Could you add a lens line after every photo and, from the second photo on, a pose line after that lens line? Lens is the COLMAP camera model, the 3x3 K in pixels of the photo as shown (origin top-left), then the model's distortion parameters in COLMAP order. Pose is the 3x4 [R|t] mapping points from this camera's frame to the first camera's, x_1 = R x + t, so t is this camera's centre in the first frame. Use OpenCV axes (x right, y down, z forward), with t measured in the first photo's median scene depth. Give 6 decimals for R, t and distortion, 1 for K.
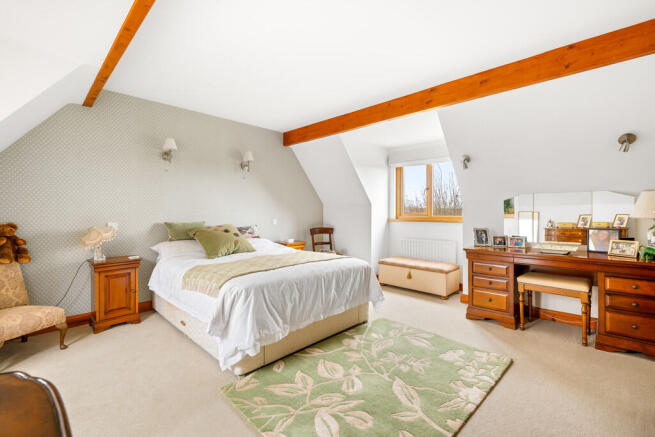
lens RADIAL K [[290.1, 0, 327.8], [0, 290.1, 217.6], [0, 0, 1]] dist [-0.004469, -0.001202]
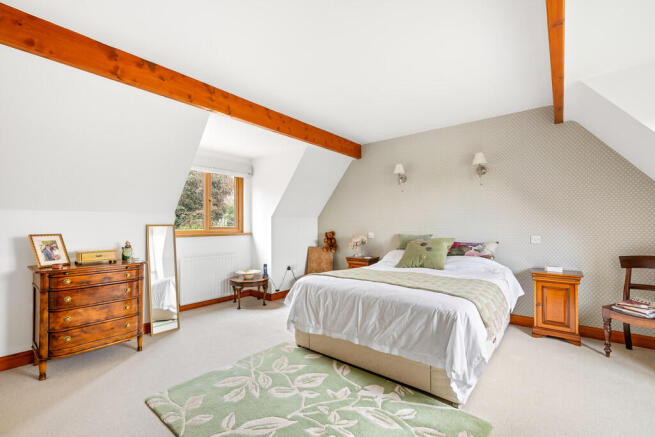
lens RADIAL K [[290.1, 0, 330.0], [0, 290.1, 221.4], [0, 0, 1]] dist [-0.004469, -0.001202]
pose [[0.096036, -0.002461, -0.995375, 0.908726], [-0.016117, 0.999862, -0.004027, -0.034920], [0.995247, 0.016429, 0.095983, 0.833793]]
